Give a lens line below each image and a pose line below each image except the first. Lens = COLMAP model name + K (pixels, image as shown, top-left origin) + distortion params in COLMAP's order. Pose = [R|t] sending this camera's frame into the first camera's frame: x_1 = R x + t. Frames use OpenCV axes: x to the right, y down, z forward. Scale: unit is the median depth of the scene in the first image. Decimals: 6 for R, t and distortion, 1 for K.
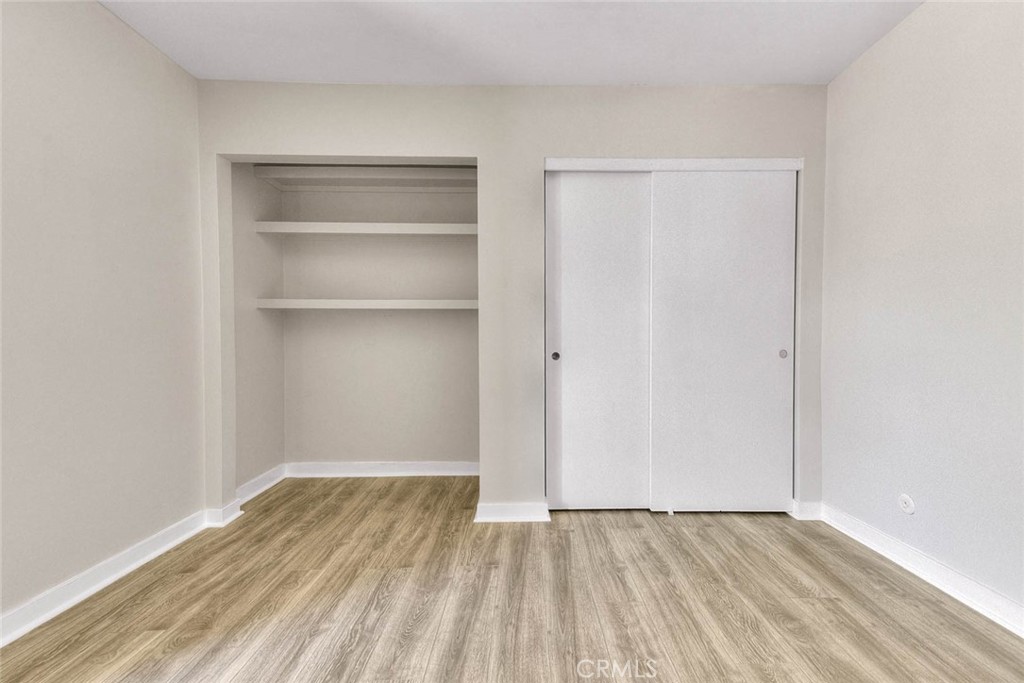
lens RADIAL K [[444.3, 0, 515.4], [0, 444.3, 346.2], [0, 0, 1]] dist [0.018003, -0.000378]
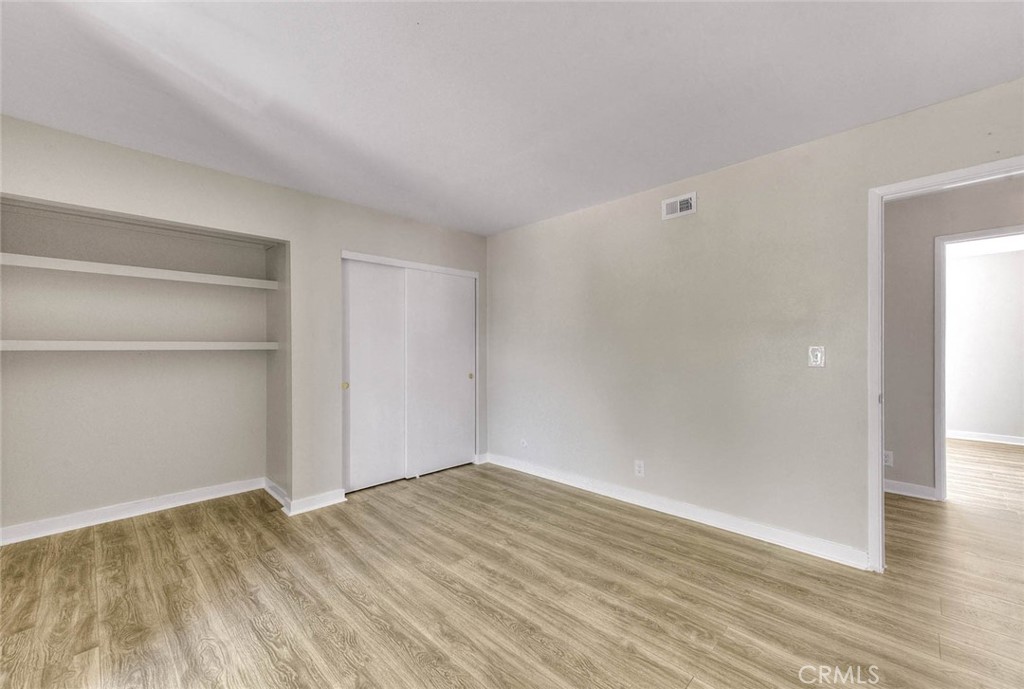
lens RADIAL K [[415.5, 0, 510.8], [0, 415.5, 346.7], [0, 0, 1]] dist [0.012825, -0.000162]
pose [[0.713171, 0.002612, 0.700986, -0.501946], [0.015115, 0.999703, -0.019103, -0.071597], [-0.700828, 0.024219, 0.712919, -0.351660]]
